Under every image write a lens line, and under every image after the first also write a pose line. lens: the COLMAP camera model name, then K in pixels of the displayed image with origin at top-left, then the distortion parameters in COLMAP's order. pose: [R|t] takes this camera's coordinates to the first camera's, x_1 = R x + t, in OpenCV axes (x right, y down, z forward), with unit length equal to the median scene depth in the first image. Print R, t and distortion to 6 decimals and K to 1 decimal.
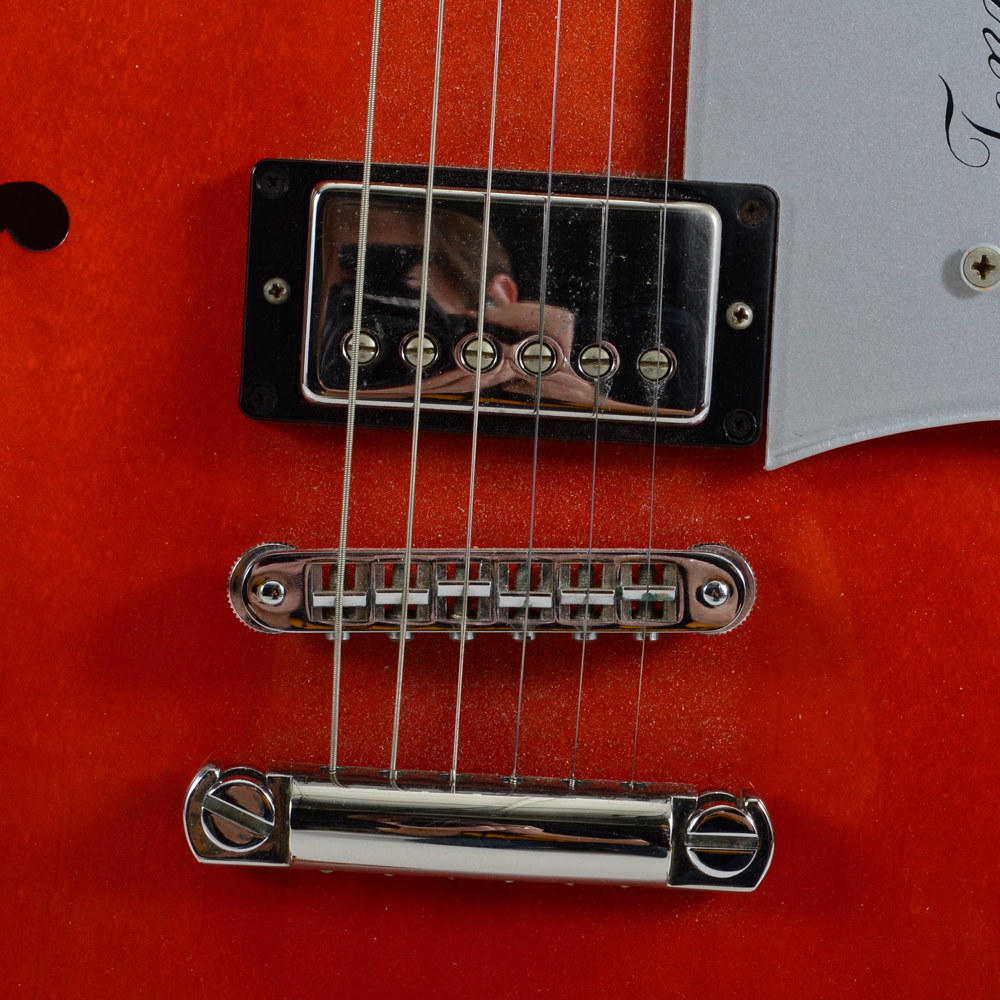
lens RADIAL K [[3580.8, 0, 500.4], [0, 3580.8, 499.5], [0, 0, 1]] dist [-0.124650, 0.000000]
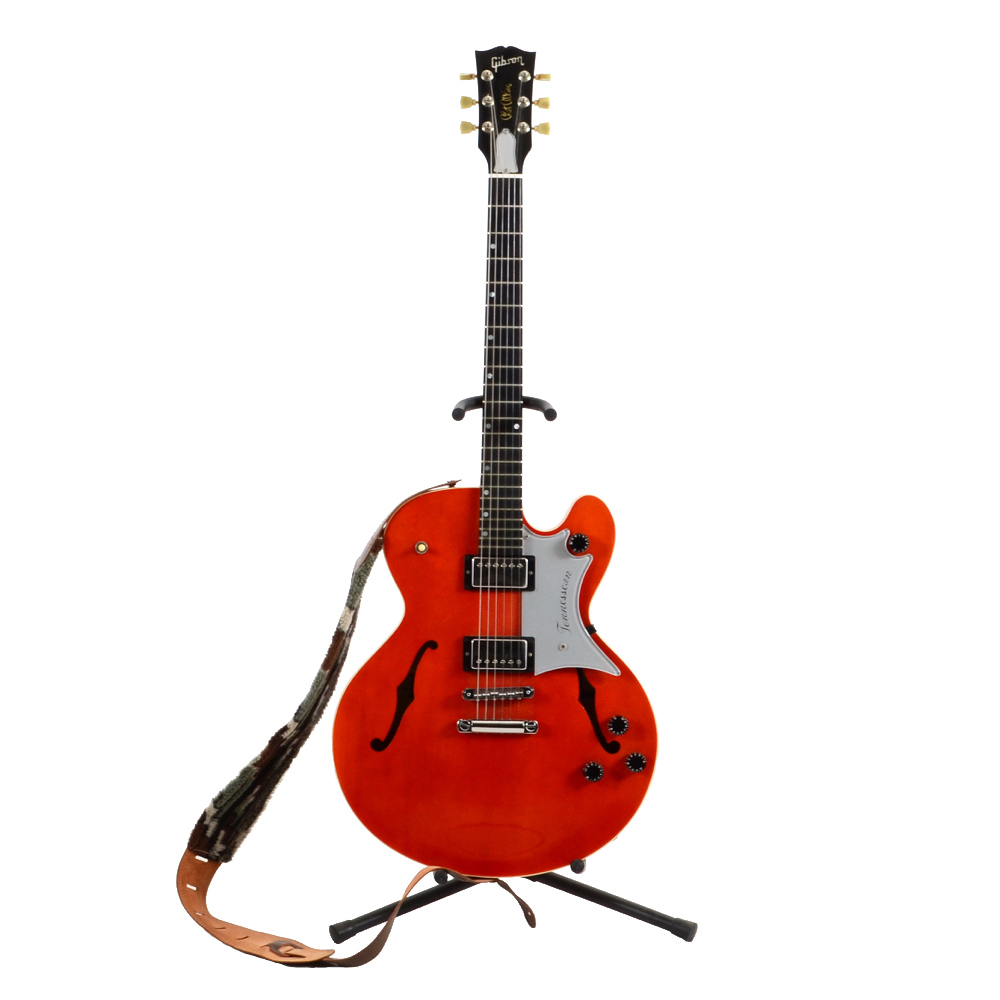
lens RADIAL K [[2635.3, 0, 499.1], [0, 2635.3, 500.3], [0, 0, 1]] dist [-0.070991, 0.000000]
pose [[0.999093, -0.040101, 0.014322, -0.061789], [0.041258, 0.994854, -0.092535, 0.131412], [-0.010538, 0.093042, 0.995606, -4.428498]]
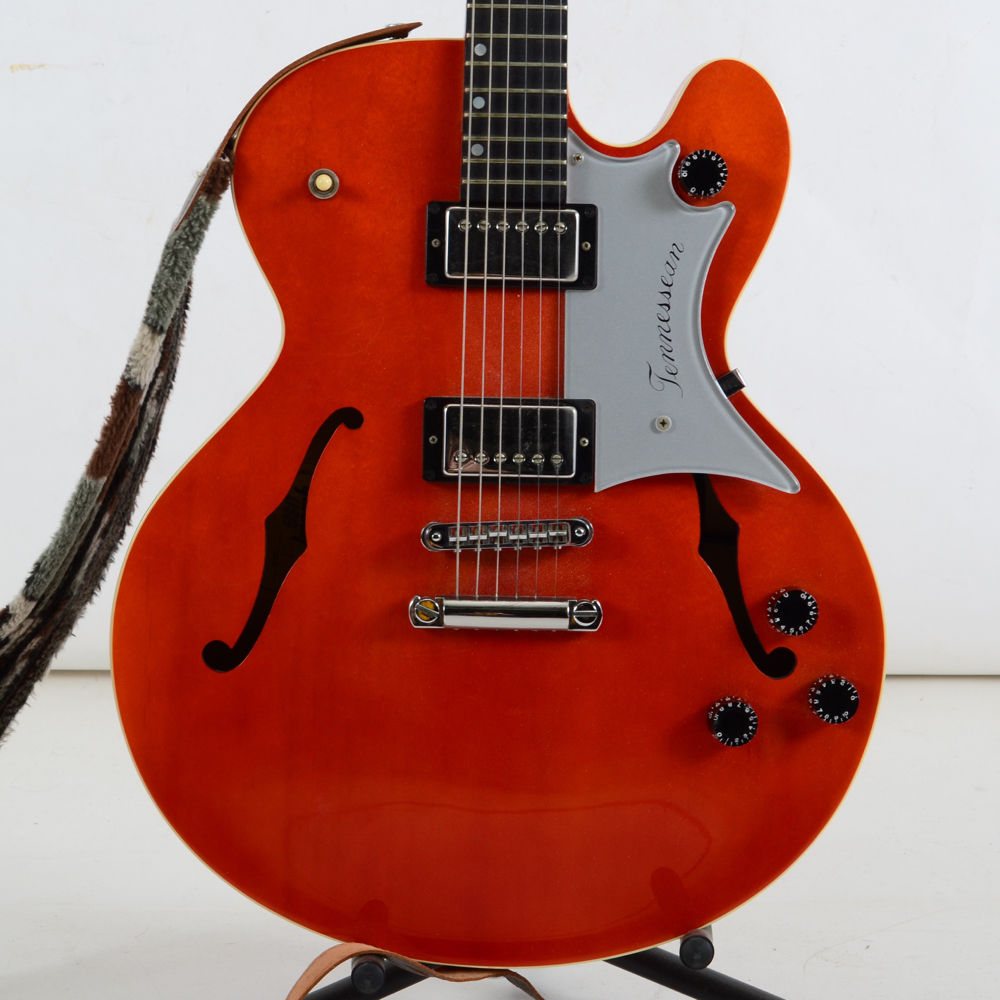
lens RADIAL K [[3057.2, 0, 499.5], [0, 3057.2, 497.4], [0, 0, 1]] dist [0.158082, 0.000000]
pose [[0.999285, -0.037573, 0.004249, -0.018669], [0.037677, 0.998904, -0.027777, 0.066083], [-0.003201, 0.027917, 0.999605, -1.622387]]
